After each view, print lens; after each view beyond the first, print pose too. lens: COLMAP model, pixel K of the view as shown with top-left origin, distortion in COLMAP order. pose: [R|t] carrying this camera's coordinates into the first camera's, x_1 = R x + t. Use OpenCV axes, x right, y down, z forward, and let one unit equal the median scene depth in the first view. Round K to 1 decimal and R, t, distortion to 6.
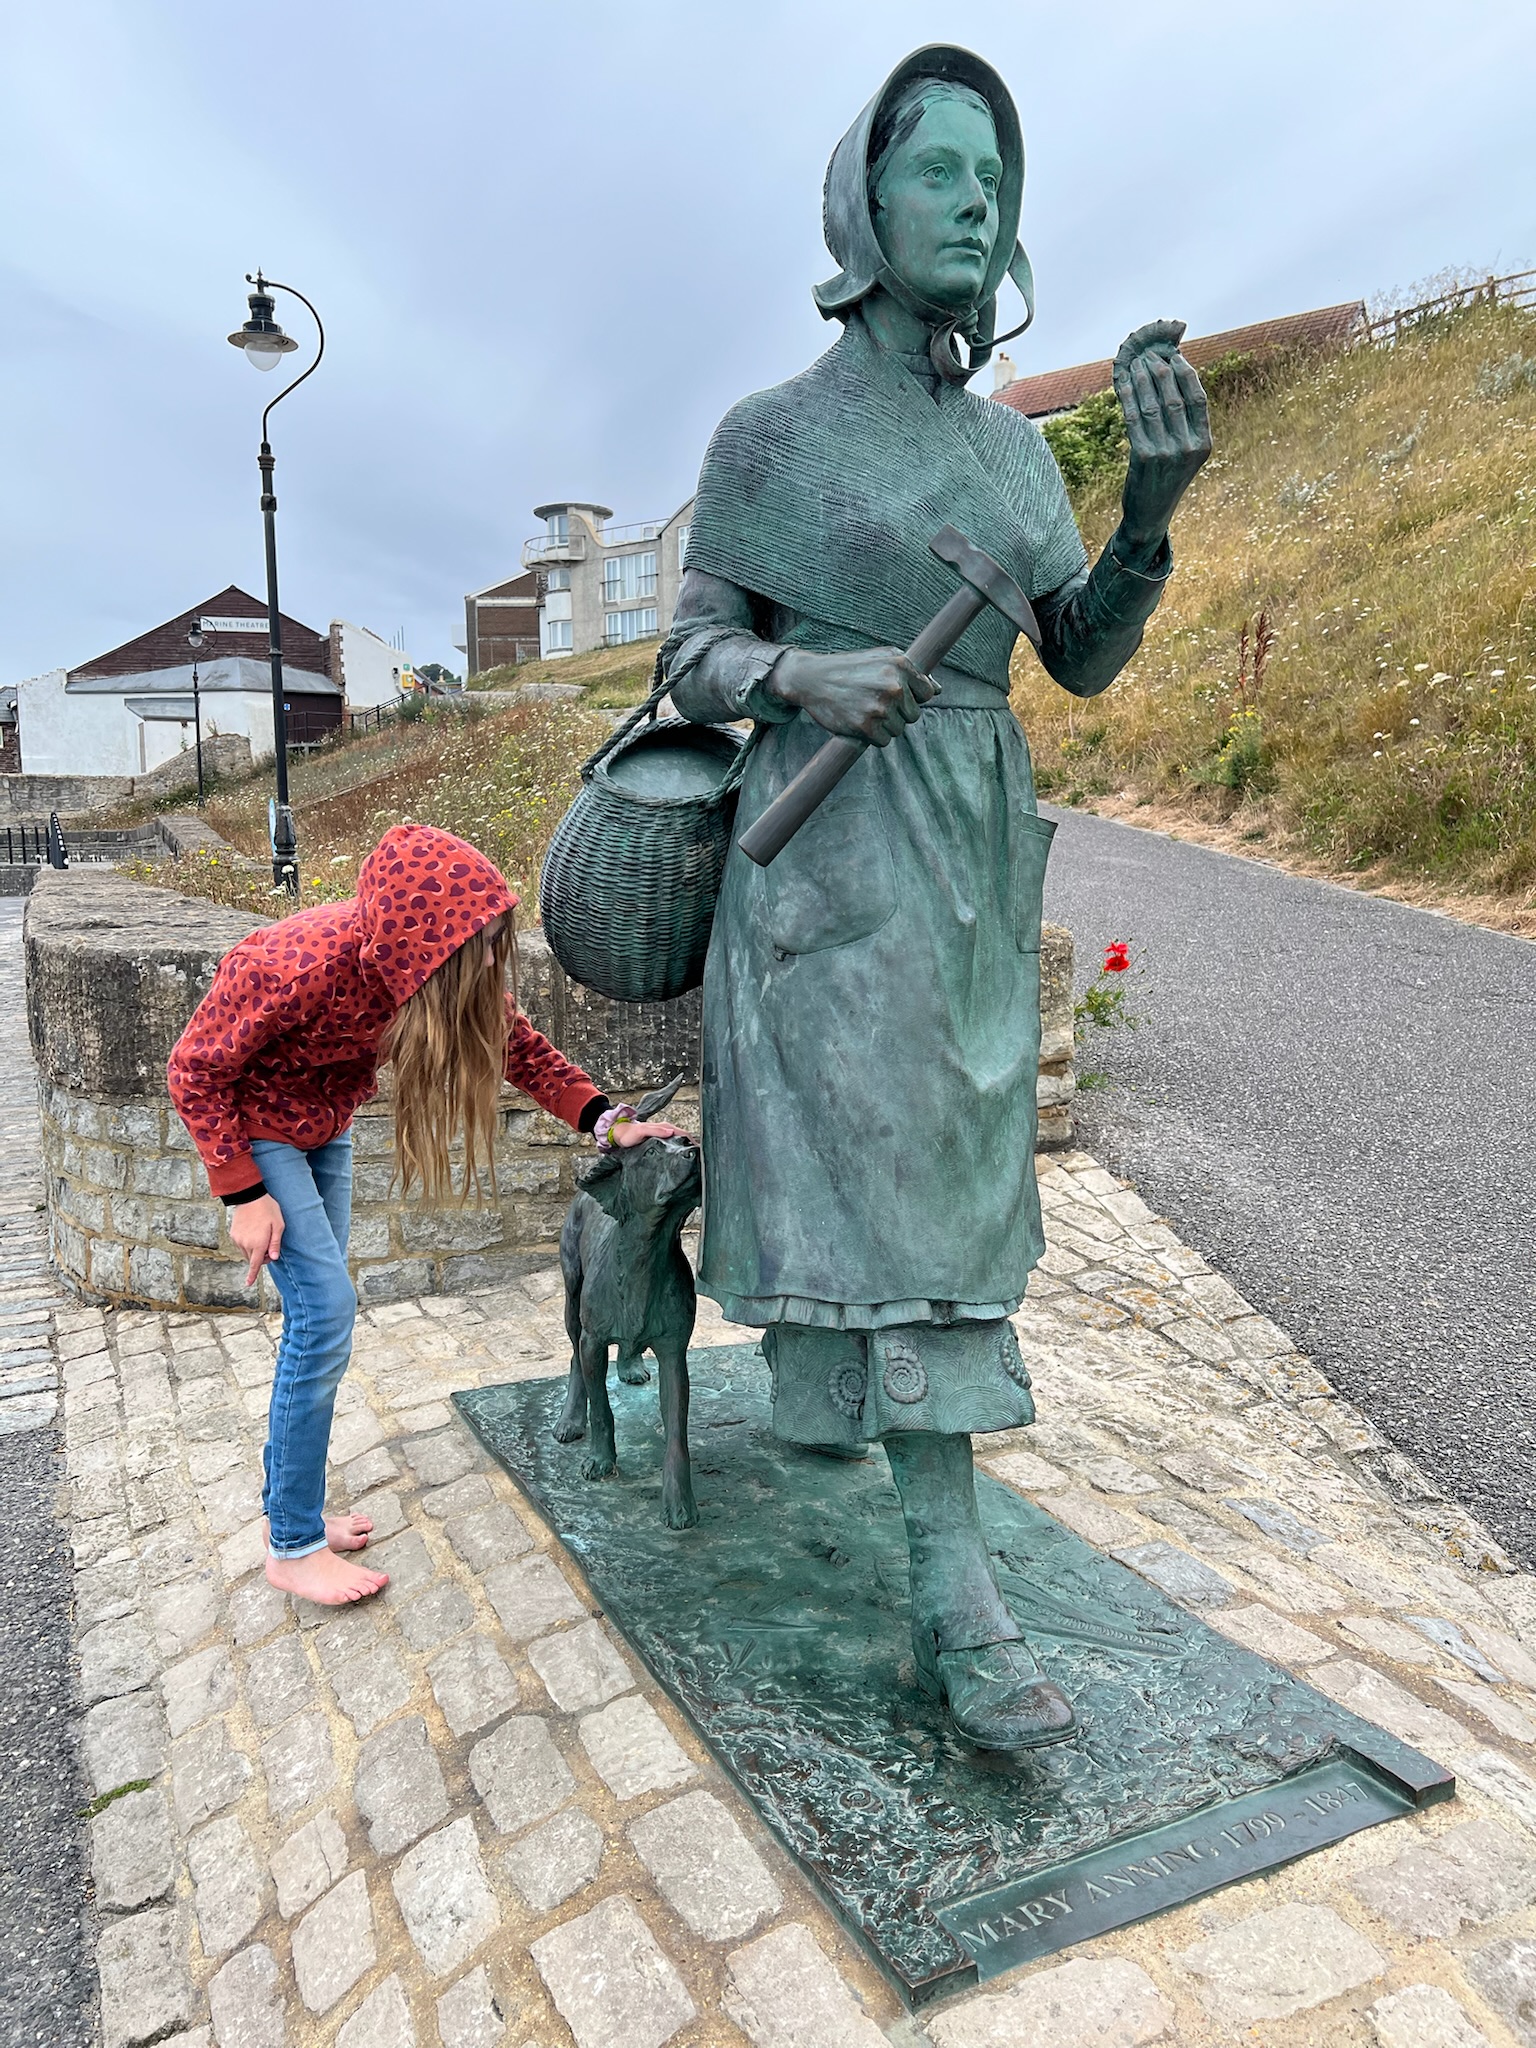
lens RADIAL K [[1560.1, 0, 745.8], [0, 1560.1, 1029.6], [0, 0, 1]] dist [0.053428, -0.059748]
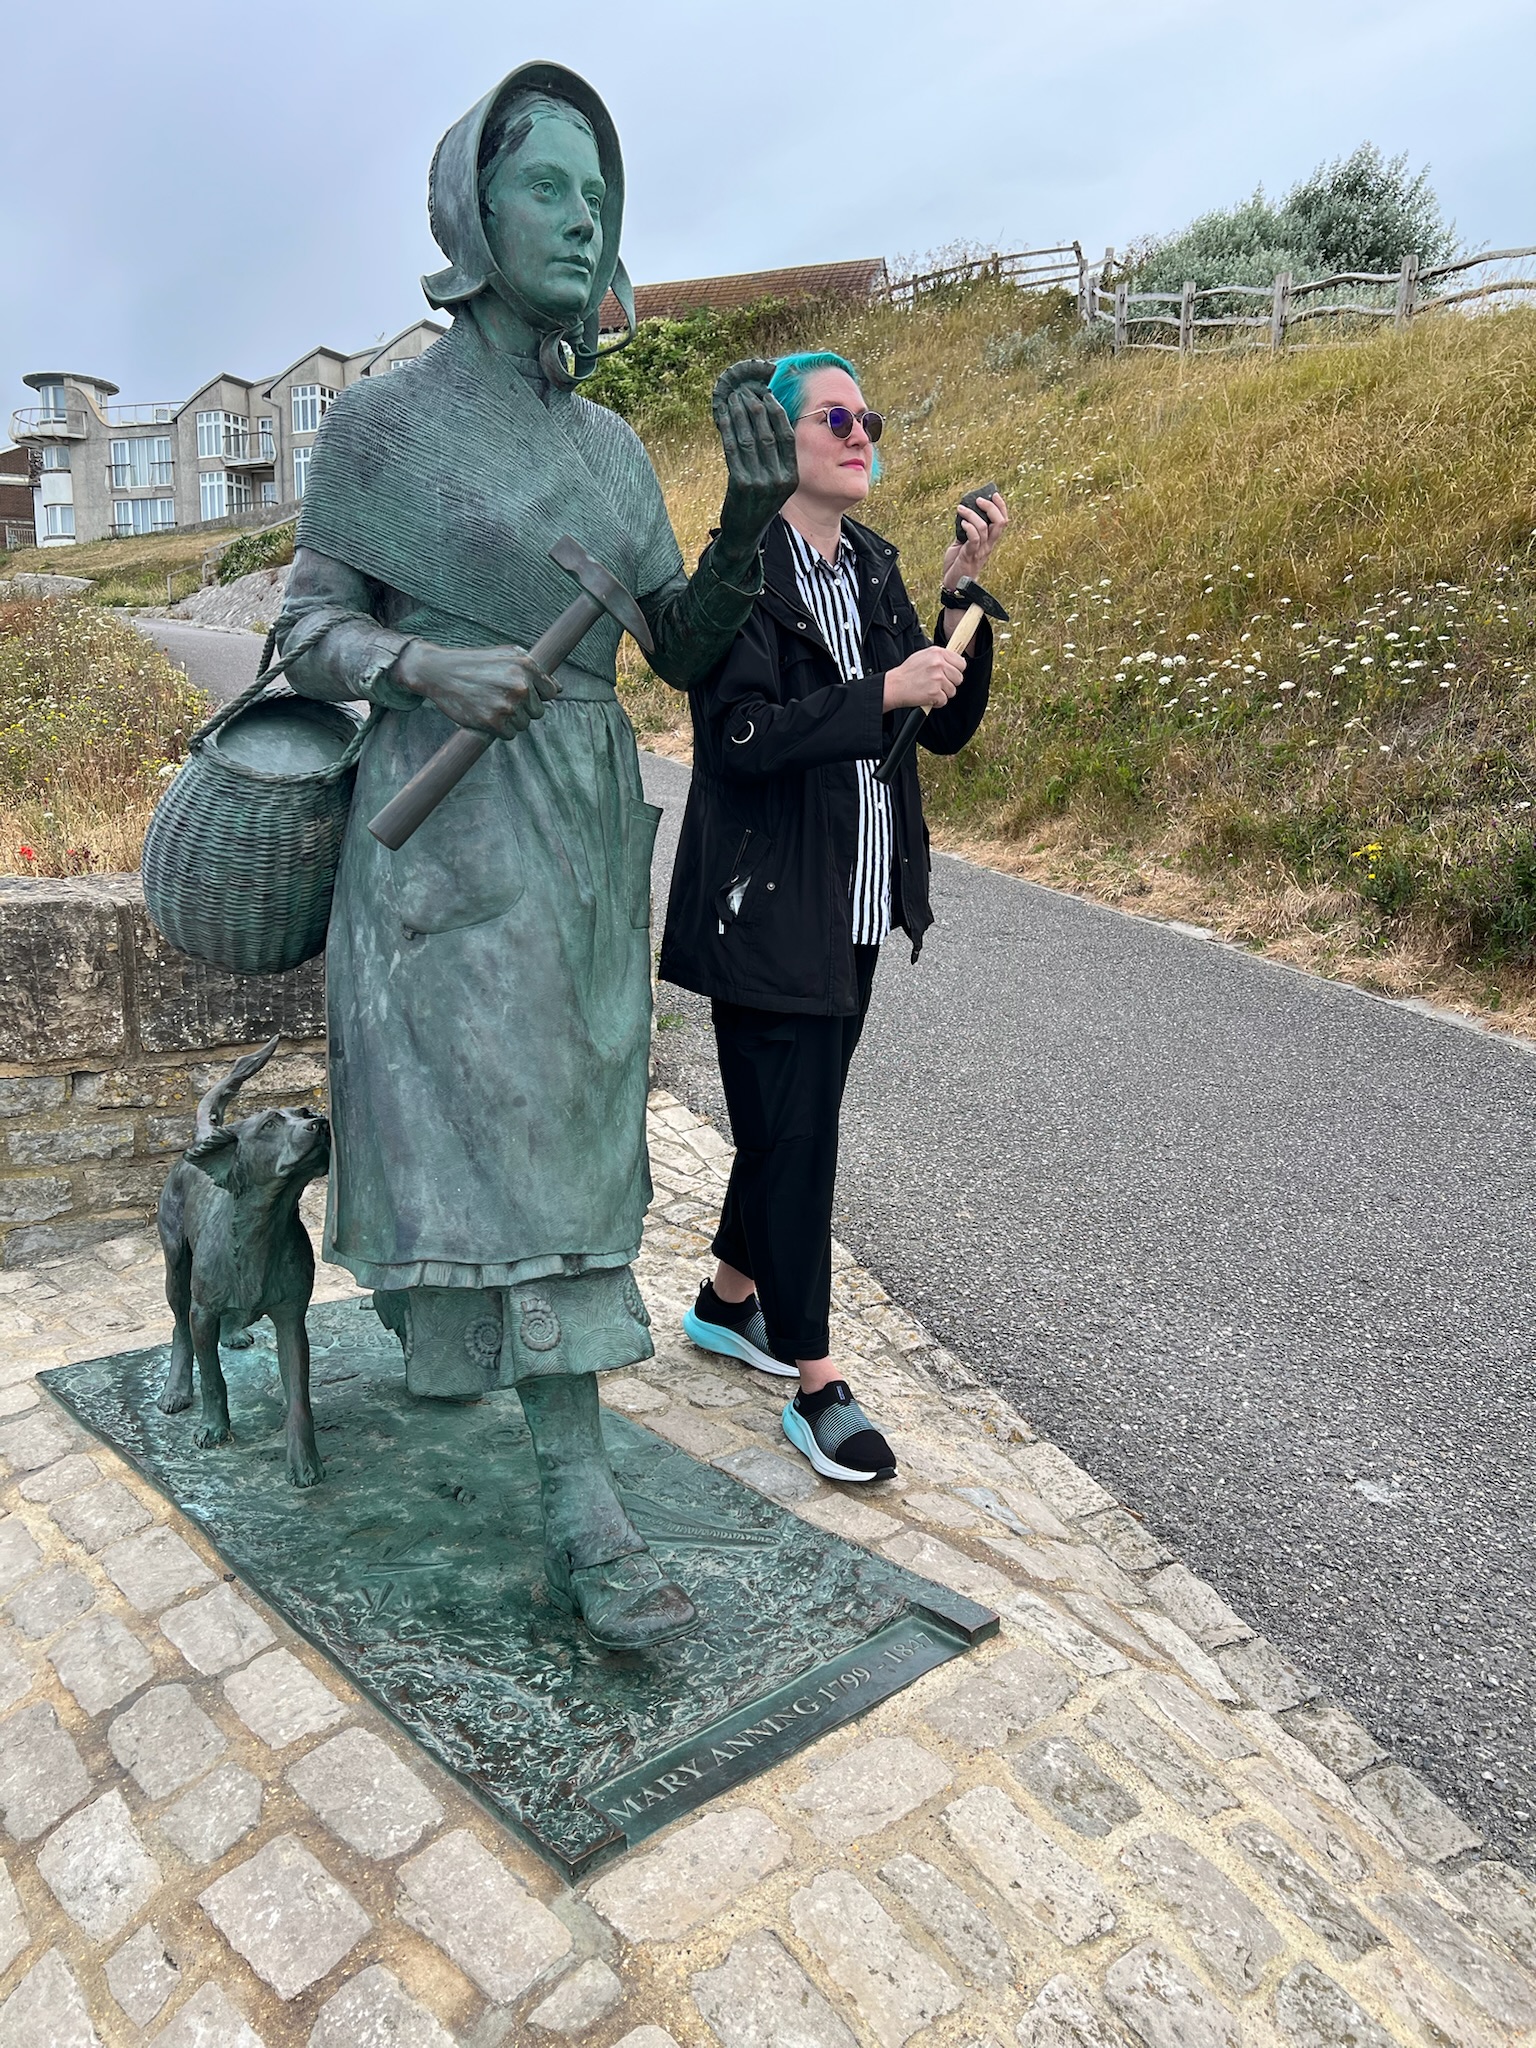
lens RADIAL K [[1560.1, 0, 779.4], [0, 1560.1, 1030.5], [0, 0, 1]] dist [0.053428, -0.059748]
pose [[0.953515, -0.023411, 0.300436, -0.045779], [0.008340, 0.998646, 0.051348, -0.028133], [-0.301231, -0.046455, 0.952419, -0.055969]]
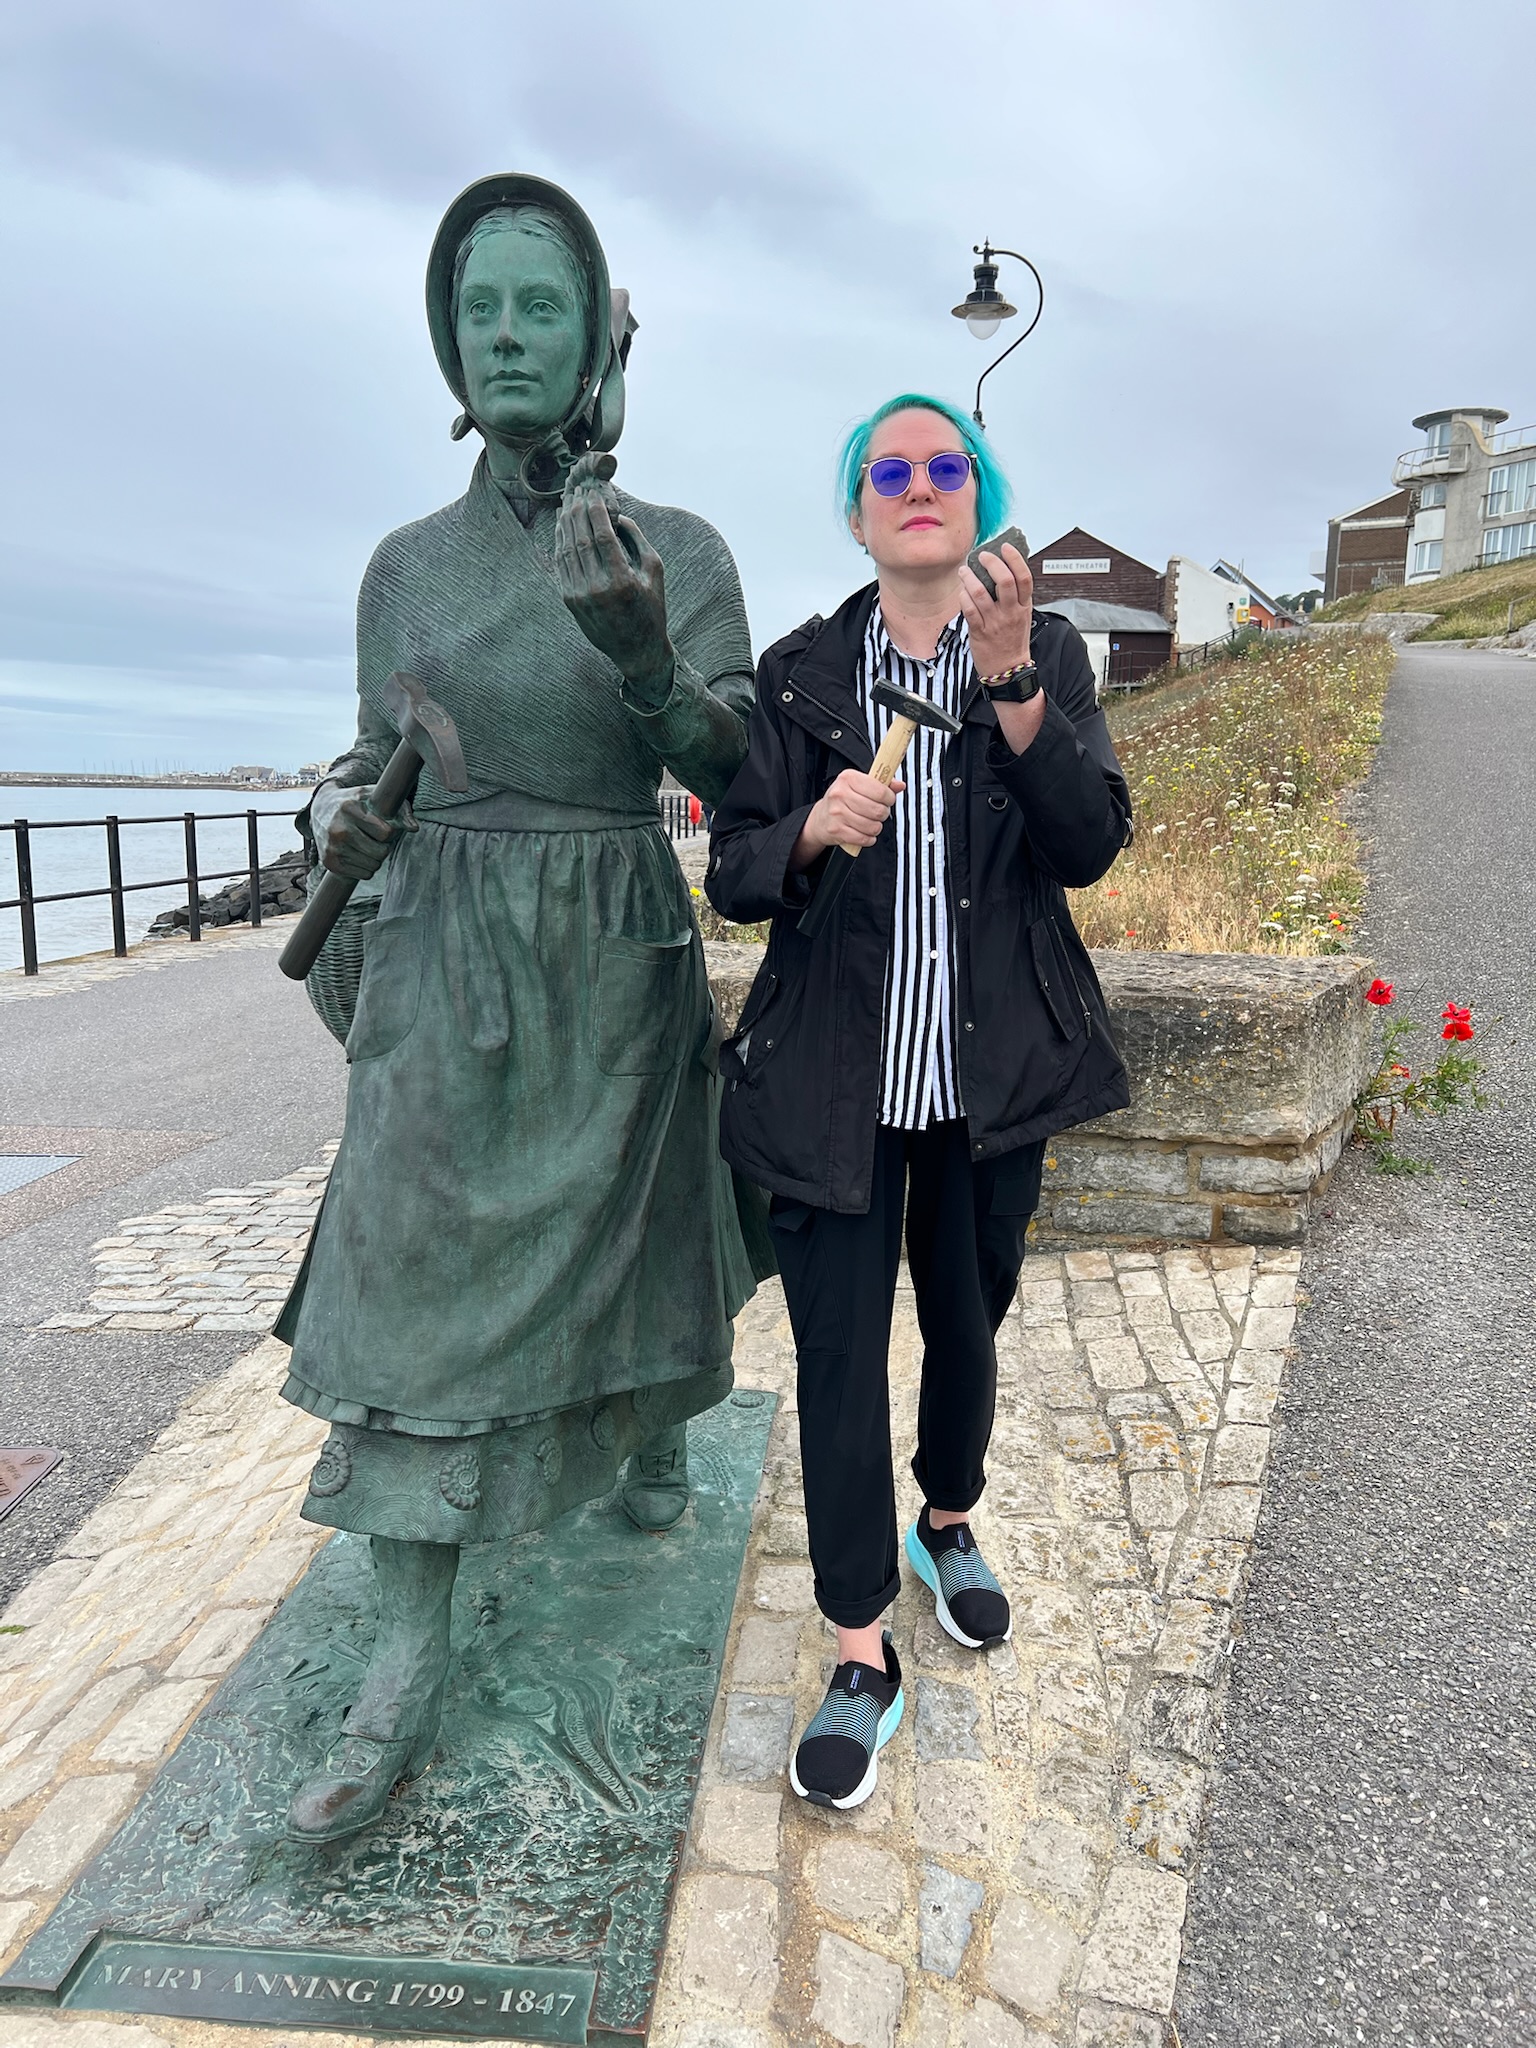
lens RADIAL K [[1560.1, 0, 774.4], [0, 1560.1, 1030.4], [0, 0, 1]] dist [0.053428, -0.059748]
pose [[0.859285, 0.106069, -0.500378, 0.649859], [-0.083104, 0.994215, 0.068040, -0.131875], [0.504700, -0.016882, 0.863130, 0.171356]]
